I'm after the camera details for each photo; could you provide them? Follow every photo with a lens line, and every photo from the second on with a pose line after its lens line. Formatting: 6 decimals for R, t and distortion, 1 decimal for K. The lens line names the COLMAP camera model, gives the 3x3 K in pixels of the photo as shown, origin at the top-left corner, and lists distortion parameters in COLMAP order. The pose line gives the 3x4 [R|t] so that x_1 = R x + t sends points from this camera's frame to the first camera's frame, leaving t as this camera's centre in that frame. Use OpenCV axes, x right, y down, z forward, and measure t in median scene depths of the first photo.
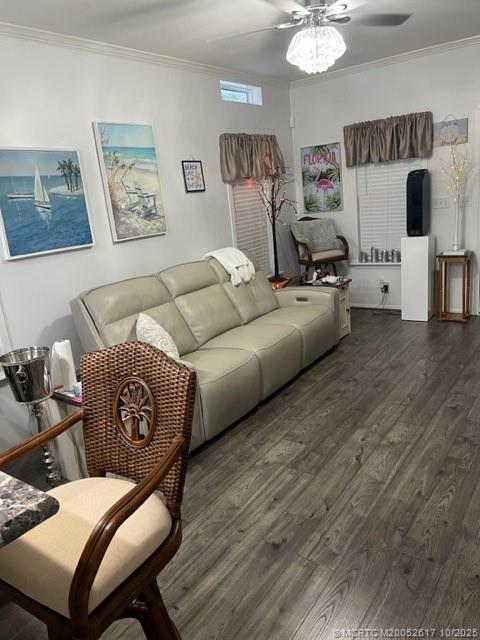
lens RADIAL K [[484.0, 0, 242.6], [0, 484.0, 321.5], [0, 0, 1]] dist [0.070270, -0.057270]
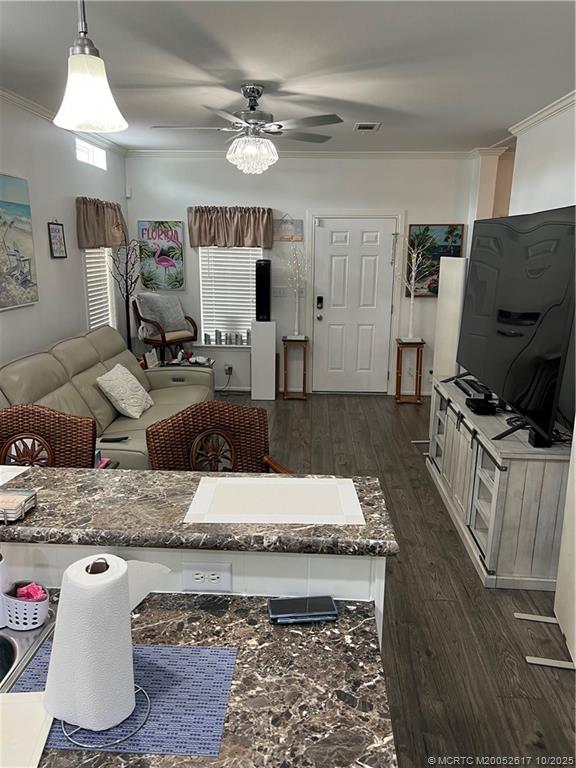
lens RADIAL K [[580.8, 0, 284.3], [0, 580.8, 385.6], [0, 0, 1]] dist [0.070270, -0.057270]
pose [[0.838145, -0.017883, 0.545154, -0.303298], [0.048640, 0.997931, -0.042047, 0.022925], [-0.543274, 0.061757, 0.837281, -0.078968]]
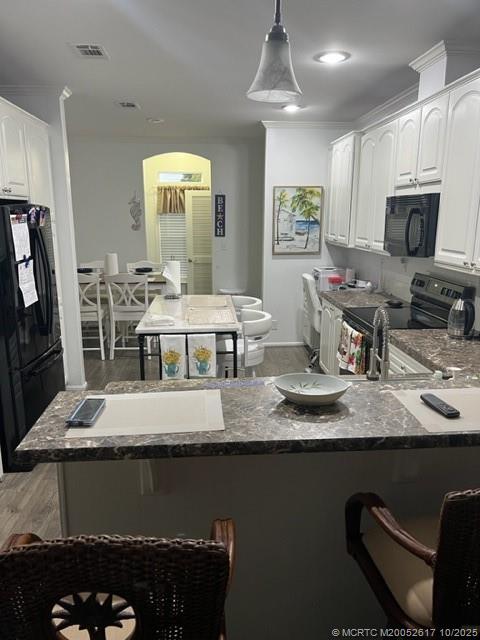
lens RADIAL K [[484.0, 0, 238.0], [0, 484.0, 319.5], [0, 0, 1]] dist [0.070270, -0.057270]
pose [[-0.765978, 0.237650, -0.597328, 0.419642], [-0.093253, 0.878260, 0.469002, -0.356990], [0.636067, 0.414948, -0.650566, 1.139799]]
